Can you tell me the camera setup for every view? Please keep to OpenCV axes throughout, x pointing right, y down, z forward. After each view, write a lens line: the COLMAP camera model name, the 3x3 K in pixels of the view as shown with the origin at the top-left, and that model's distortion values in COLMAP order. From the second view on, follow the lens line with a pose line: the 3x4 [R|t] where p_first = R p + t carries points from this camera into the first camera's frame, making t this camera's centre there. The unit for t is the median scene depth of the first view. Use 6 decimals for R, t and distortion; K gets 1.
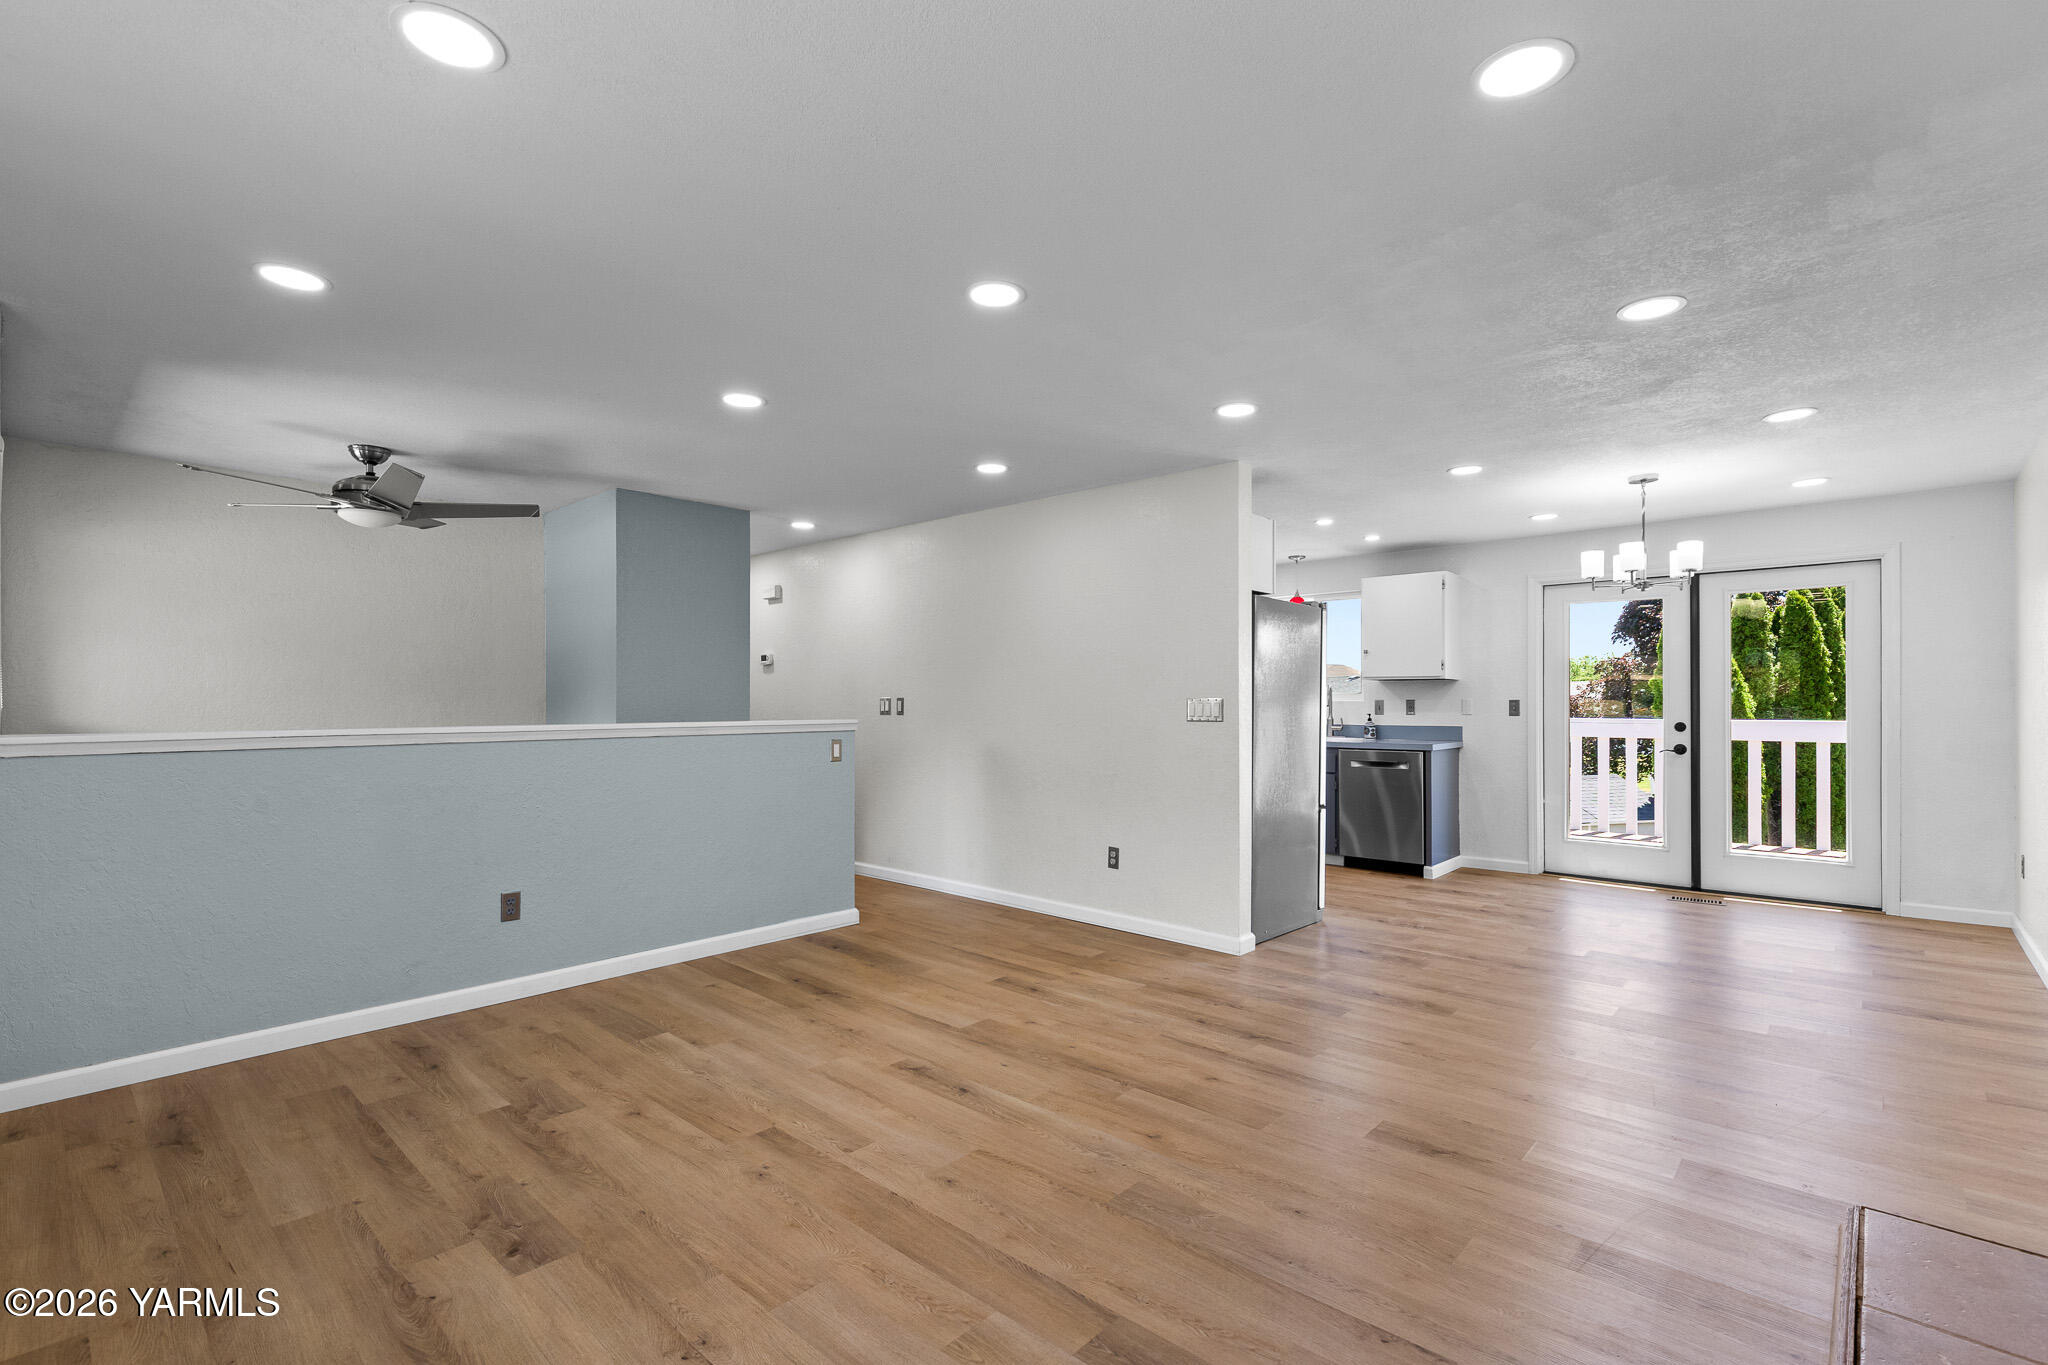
lens RADIAL K [[928.3, 0, 1030.7], [0, 928.3, 701.8], [0, 0, 1]] dist [0.007030, -0.000859]
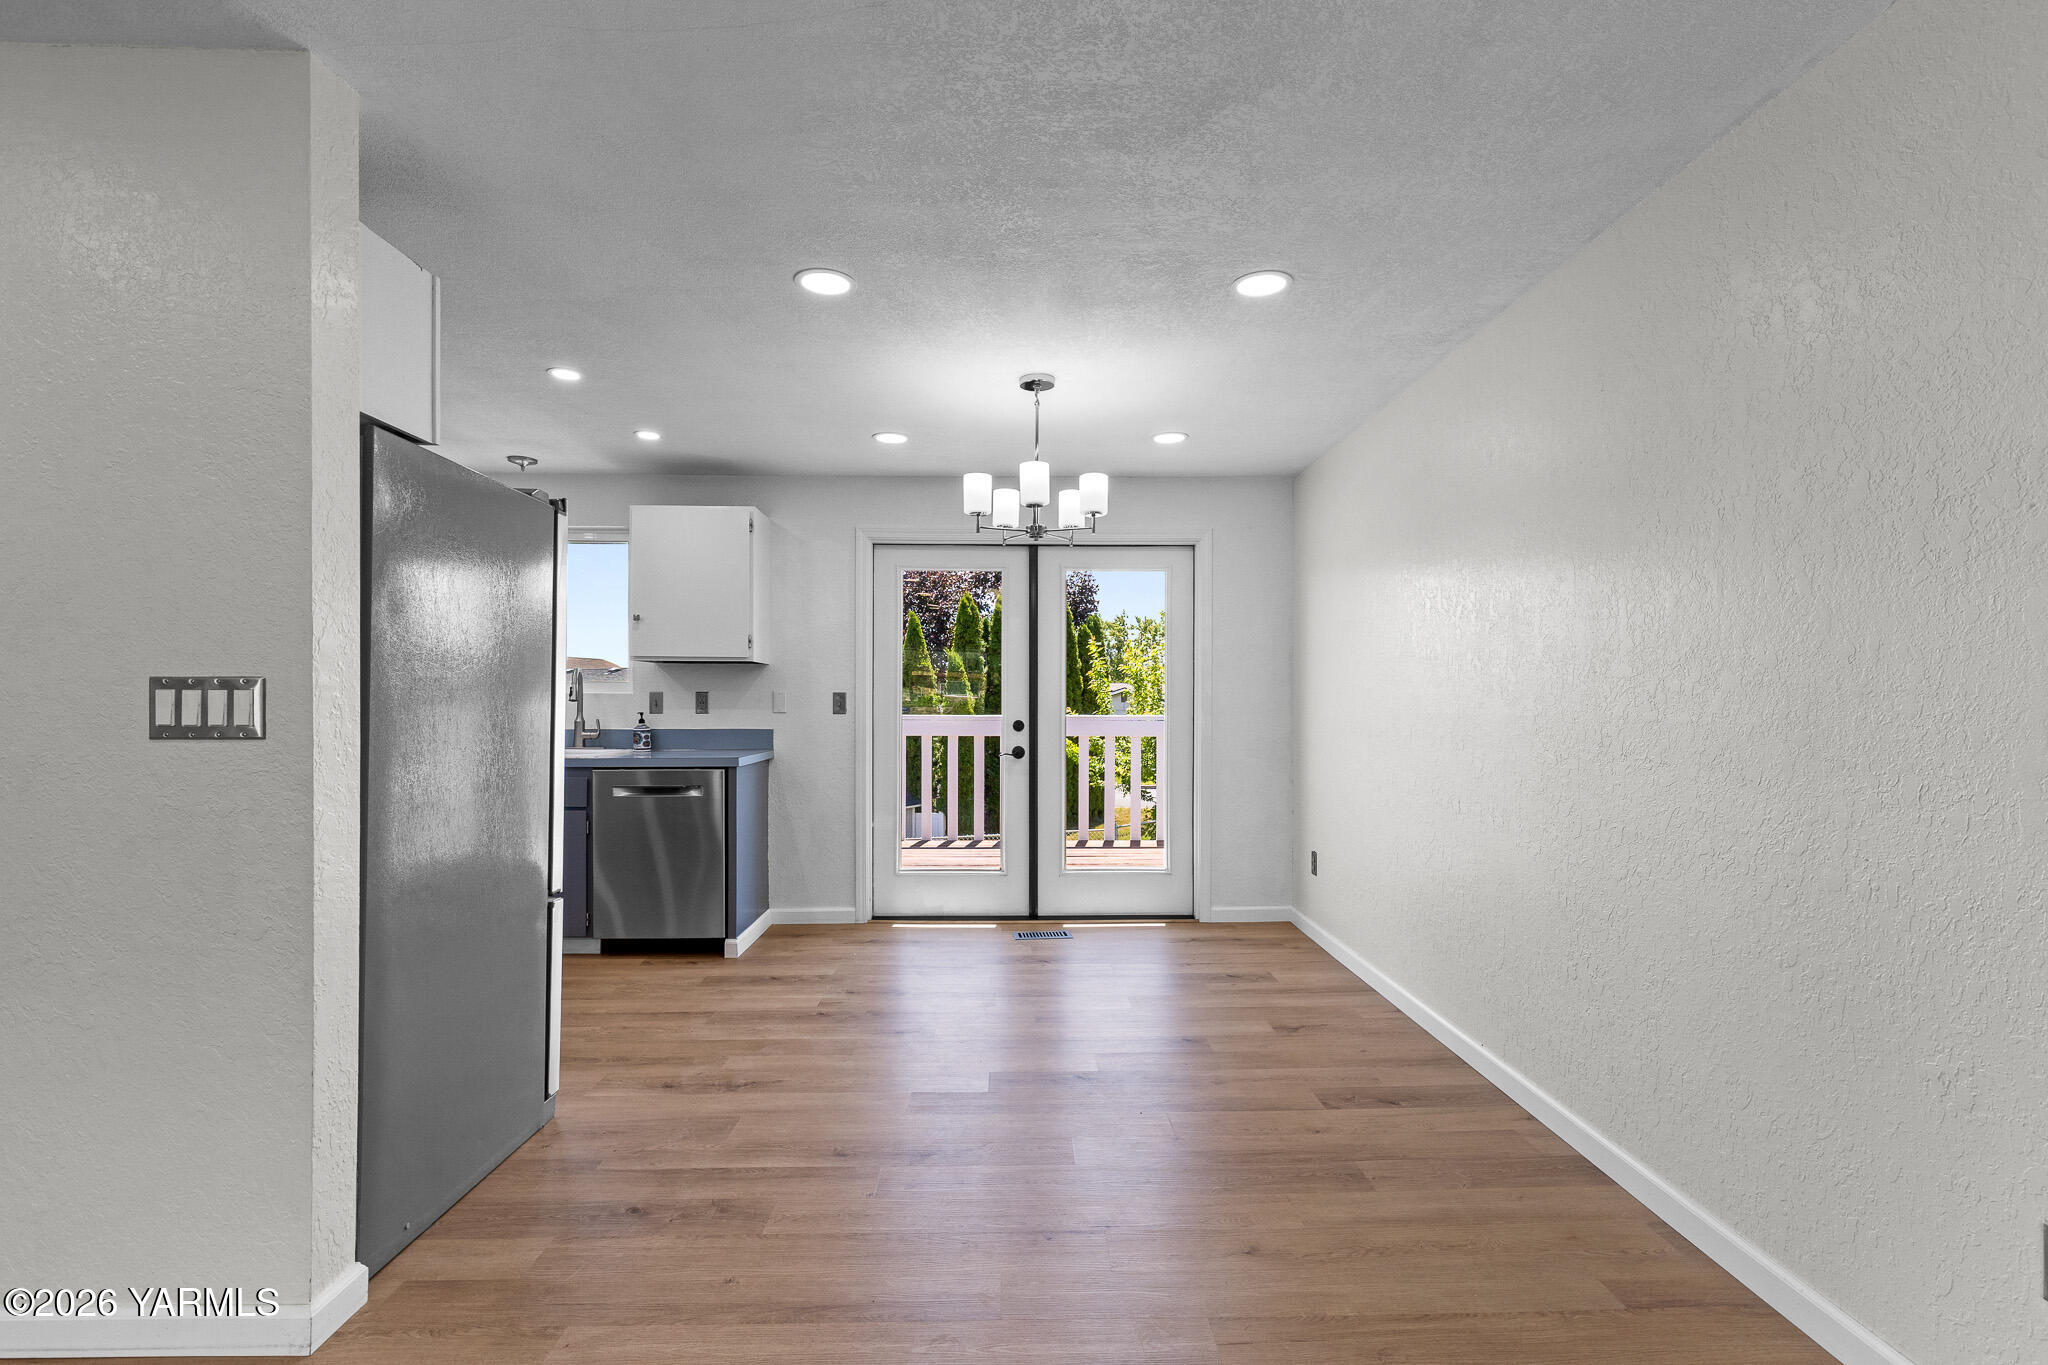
lens RADIAL K [[928.3, 0, 1030.7], [0, 928.3, 701.8], [0, 0, 1]] dist [0.007030, -0.000859]
pose [[0.726990, 0.000575, 0.686648, 0.144435], [-0.003198, 0.999992, 0.002549, 0.003507], [-0.686641, -0.004049, 0.726986, 0.425634]]
